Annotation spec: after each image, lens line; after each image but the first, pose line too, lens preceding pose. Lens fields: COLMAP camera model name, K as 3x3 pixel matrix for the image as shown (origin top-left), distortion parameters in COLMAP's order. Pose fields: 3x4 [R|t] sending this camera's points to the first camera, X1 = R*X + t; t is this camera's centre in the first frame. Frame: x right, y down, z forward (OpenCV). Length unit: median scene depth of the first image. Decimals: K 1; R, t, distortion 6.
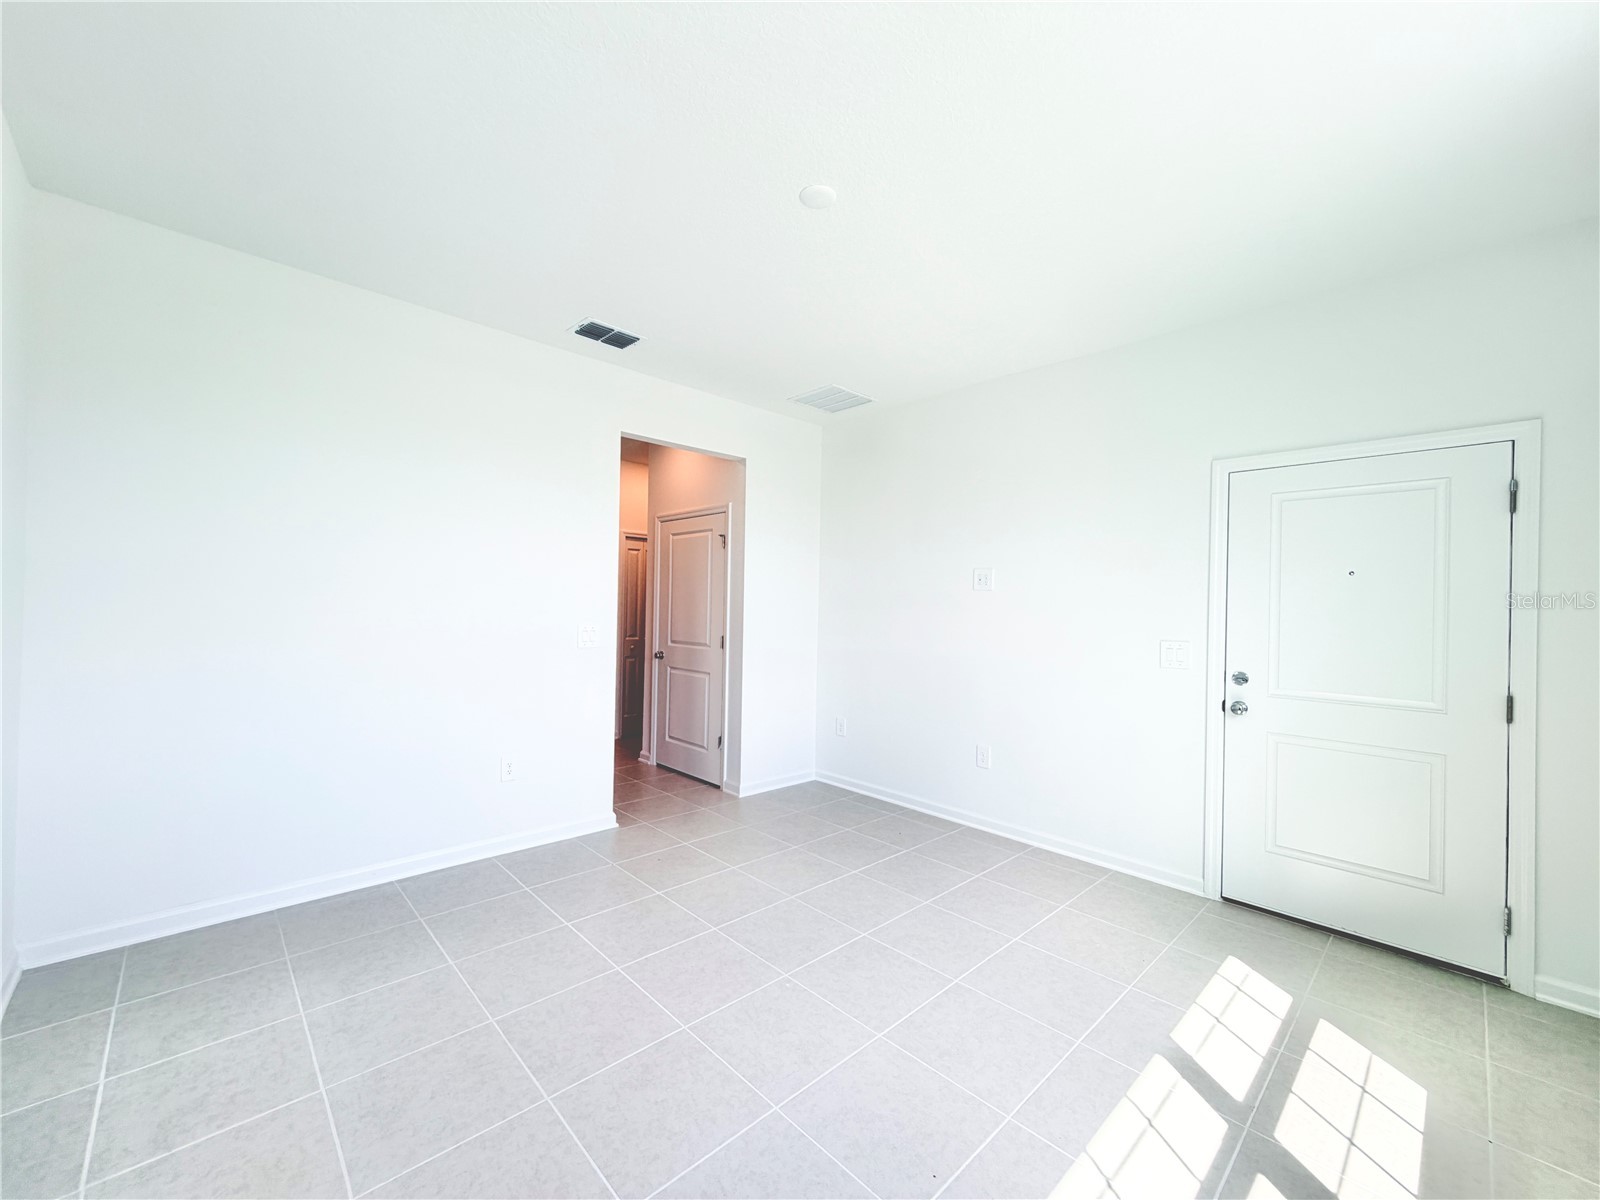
lens RADIAL K [[640.0, 0, 794.6], [0, 640.0, 603.7], [0, 0, 1]] dist [-0.000120, 0.000307]
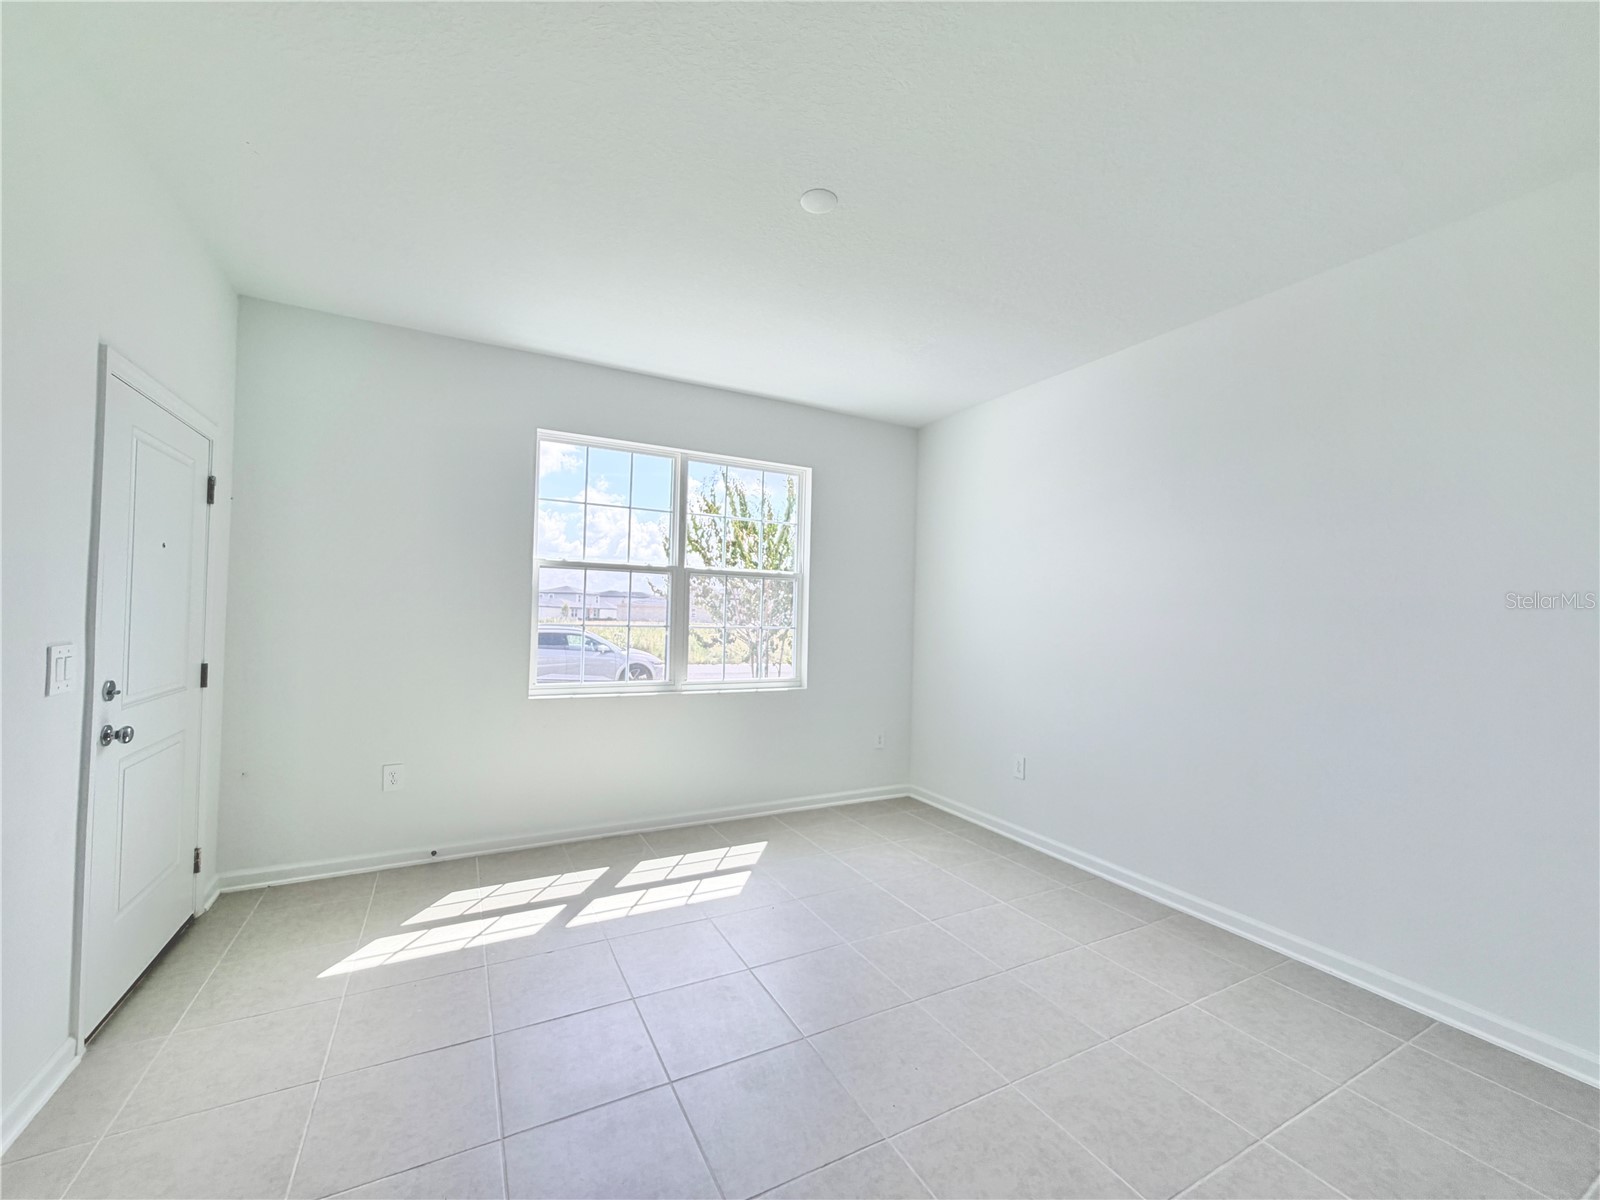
lens RADIAL K [[640.0, 0, 792.1], [0, 640.0, 601.4], [0, 0, 1]] dist [-0.000120, 0.000307]
pose [[-0.960157, -0.040899, 0.276451, -0.184877], [-0.046913, 0.998784, -0.015174, -0.000152], [-0.275495, -0.027539, -0.960908, 1.628603]]
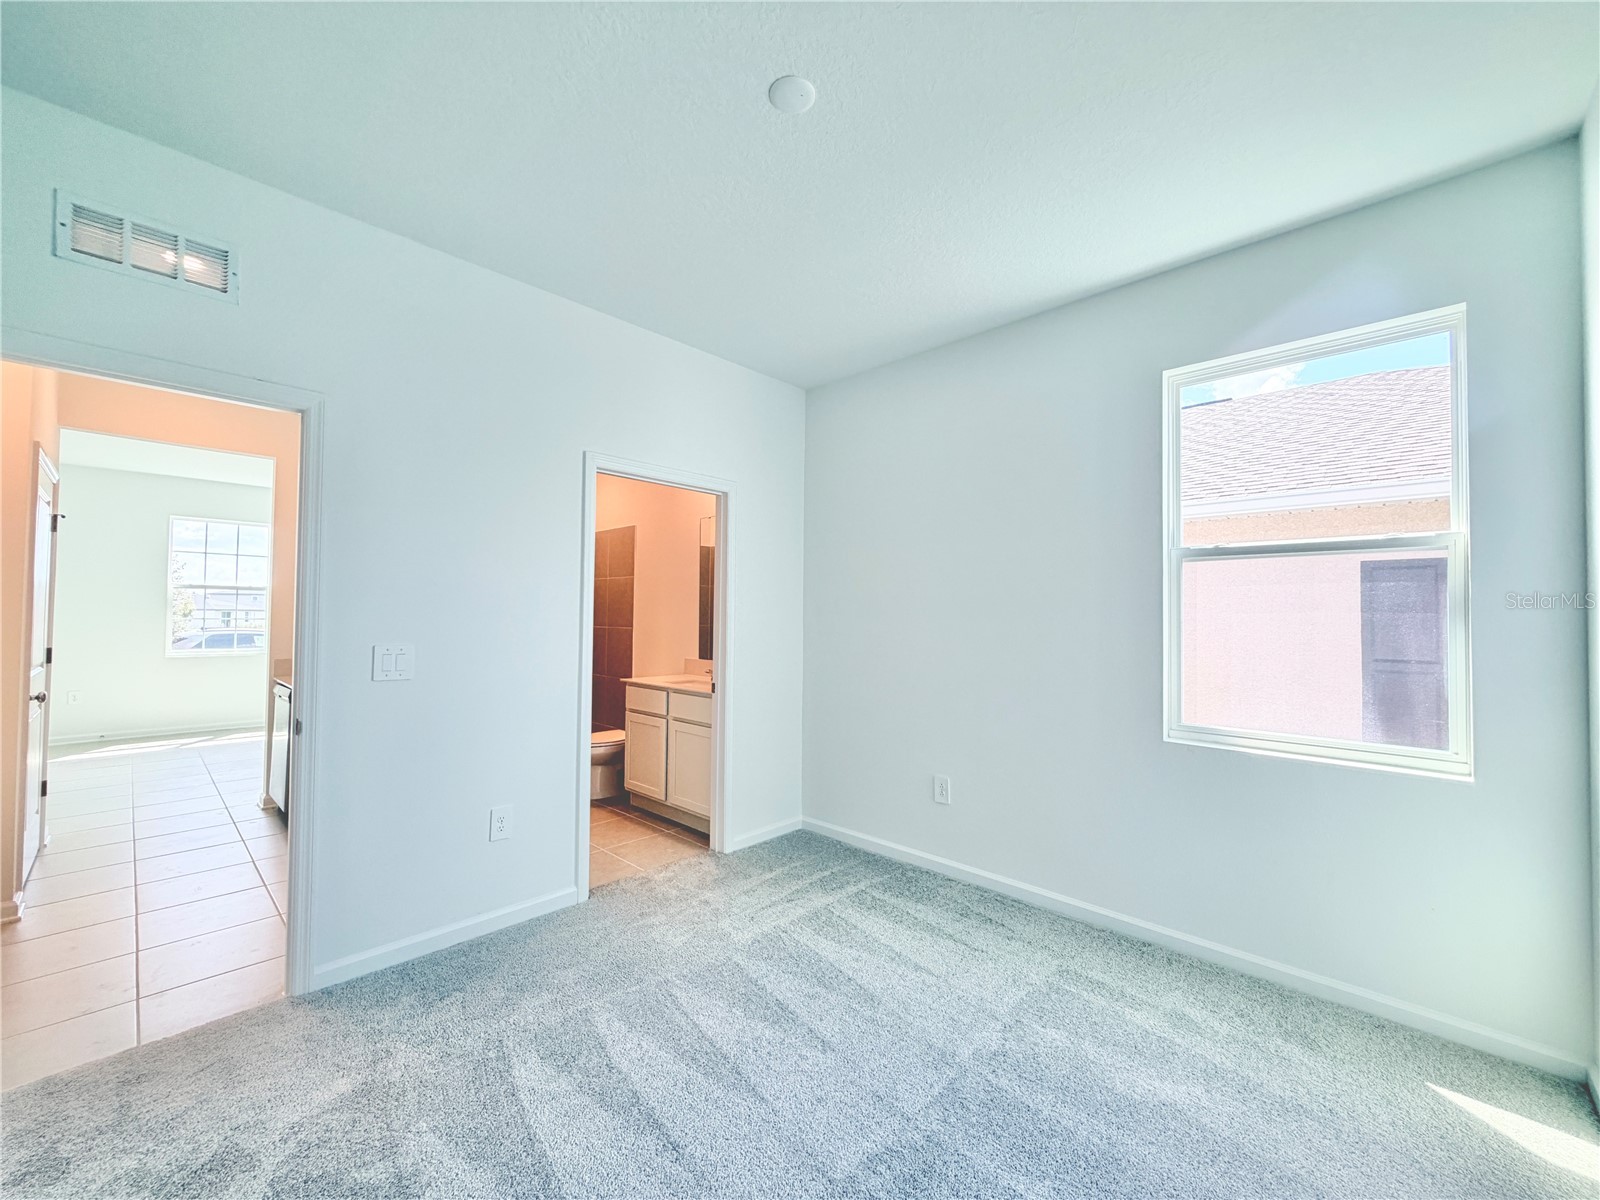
lens RADIAL K [[640.0, 0, 806.3], [0, 640.0, 600.2], [0, 0, 1]] dist [-0.000120, 0.000307]
pose [[-0.998260, -0.032461, -0.049225, -1.741259], [-0.031134, 0.999137, -0.027498, -0.029017], [0.050075, -0.025918, -0.998409, 3.202241]]
